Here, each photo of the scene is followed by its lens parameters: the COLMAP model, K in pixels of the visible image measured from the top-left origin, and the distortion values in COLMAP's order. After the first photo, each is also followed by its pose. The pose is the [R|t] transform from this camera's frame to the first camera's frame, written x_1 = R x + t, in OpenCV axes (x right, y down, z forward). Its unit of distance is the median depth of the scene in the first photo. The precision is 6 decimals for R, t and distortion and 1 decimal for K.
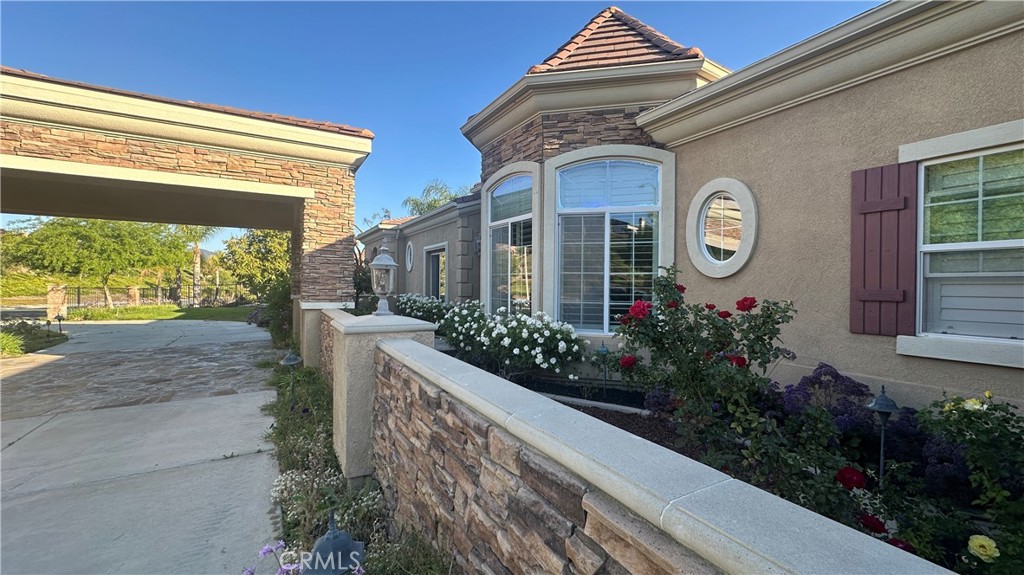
lens RADIAL K [[411.1, 0, 515.8], [0, 411.1, 286.3], [0, 0, 1]] dist [-0.001747, 0.000399]
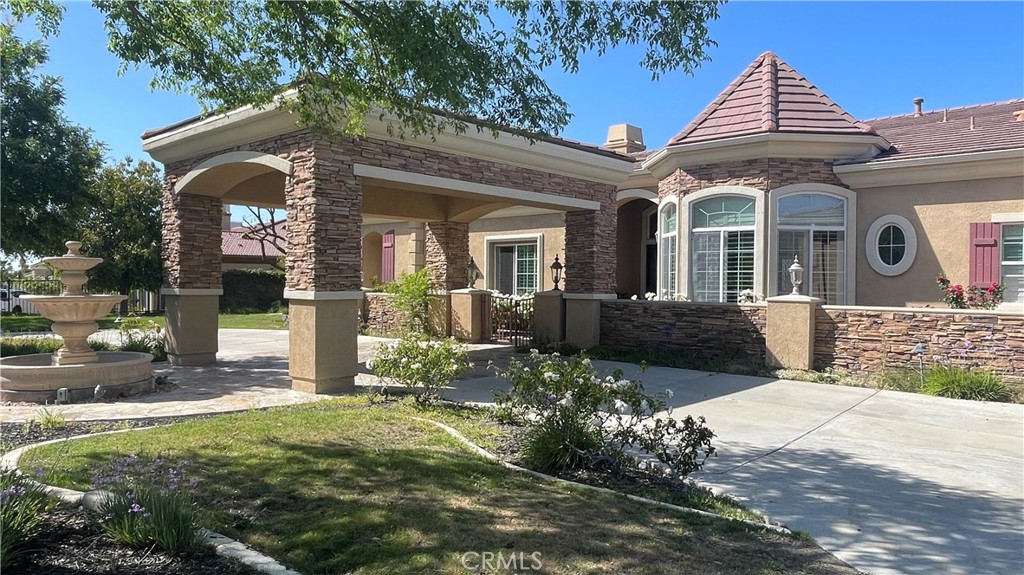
lens RADIAL K [[710.7, 0, 513.3], [0, 710.7, 289.5], [0, 0, 1]] dist [-0.007549, -0.002807]
pose [[0.955168, -0.002002, 0.296057, -1.519873], [0.000878, 0.999992, 0.003927, 0.017504], [-0.296063, -0.003491, 0.955162, -1.065332]]
